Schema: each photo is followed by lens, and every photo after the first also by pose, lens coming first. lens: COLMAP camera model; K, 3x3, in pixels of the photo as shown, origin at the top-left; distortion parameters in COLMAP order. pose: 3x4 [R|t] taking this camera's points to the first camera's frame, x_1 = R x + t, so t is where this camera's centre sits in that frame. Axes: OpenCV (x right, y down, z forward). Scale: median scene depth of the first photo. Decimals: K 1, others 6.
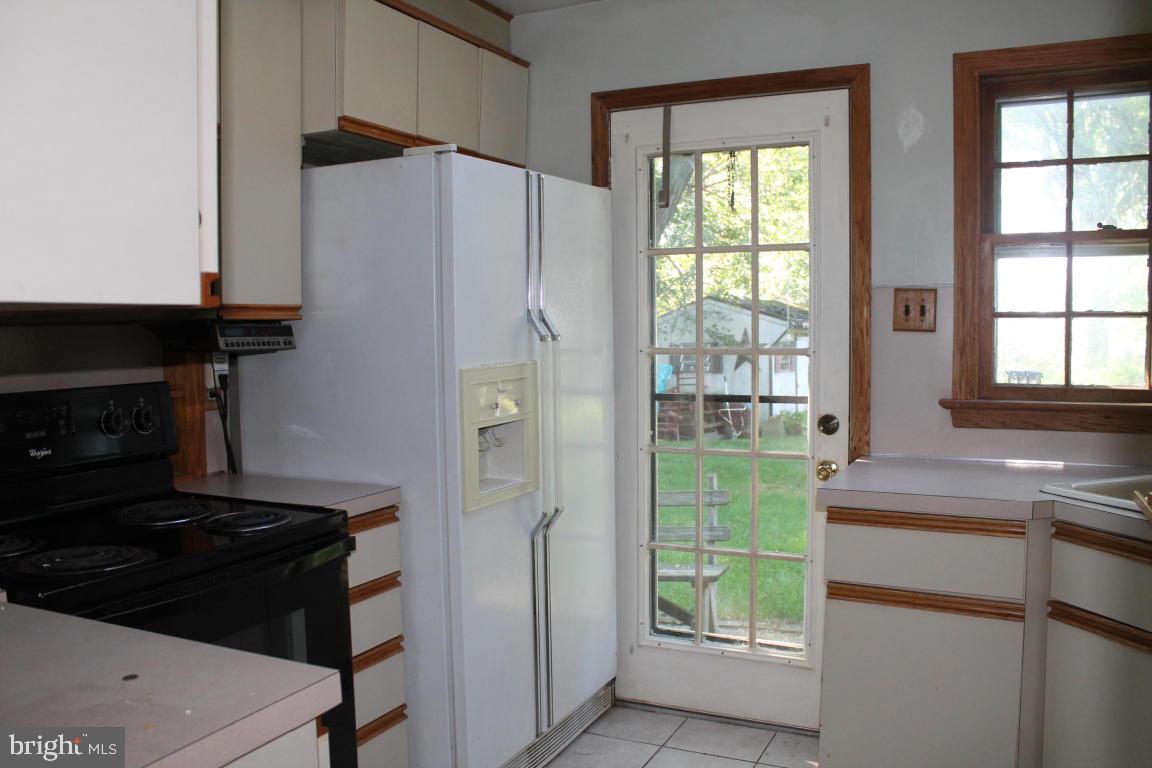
lens RADIAL K [[966.4, 0, 576.0], [0, 966.4, 384.0], [0, 0, 1]] dist [-0.161112, 0.134963]
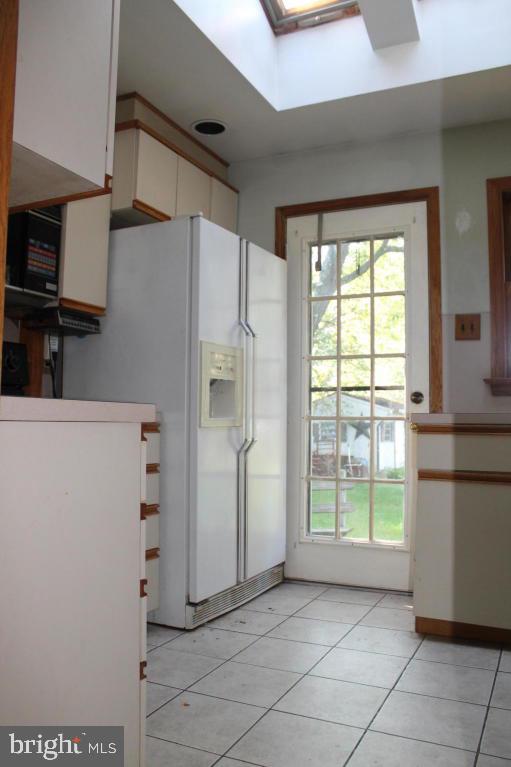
lens RADIAL K [[643.4, 0, 250.7], [0, 643.4, 389.2], [0, 0, 1]] dist [-0.161112, 0.134963]
pose [[0.999763, 0.021433, 0.003725, -0.028186], [-0.020848, 0.992867, -0.117388, 0.165690], [-0.006215, 0.117282, 0.993079, -0.094163]]
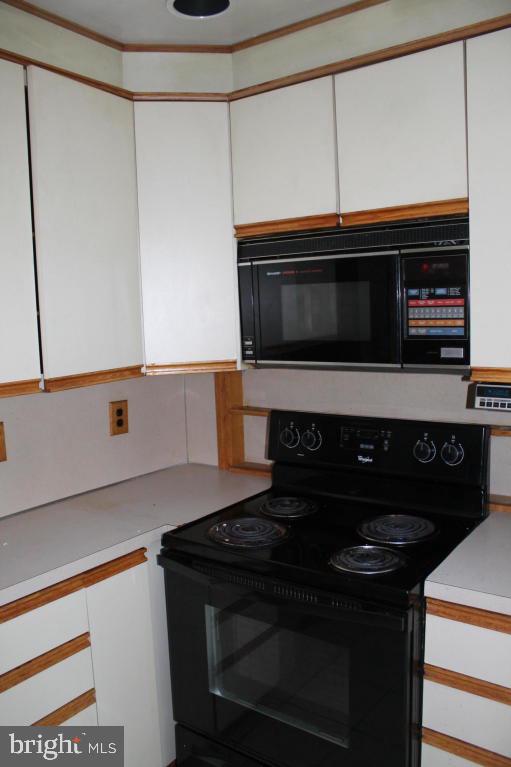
lens RADIAL K [[643.4, 0, 250.7], [0, 643.4, 389.2], [0, 0, 1]] dist [-0.161112, 0.134963]
pose [[-0.205307, 0.135815, -0.969228, 0.296860], [-0.031454, 0.988897, 0.145233, -0.123839], [0.978192, 0.060303, -0.198755, 0.717834]]
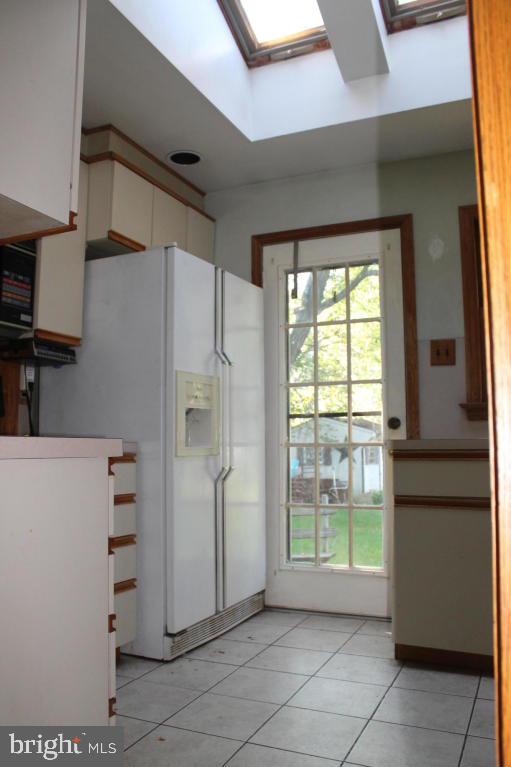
lens RADIAL K [[643.4, 0, 250.7], [0, 643.4, 389.2], [0, 0, 1]] dist [-0.161112, 0.134963]
pose [[0.999641, 0.009683, 0.024995, -0.012922], [-0.005720, 0.988055, -0.153997, 0.158478], [-0.026188, 0.153798, 0.987755, -0.098060]]
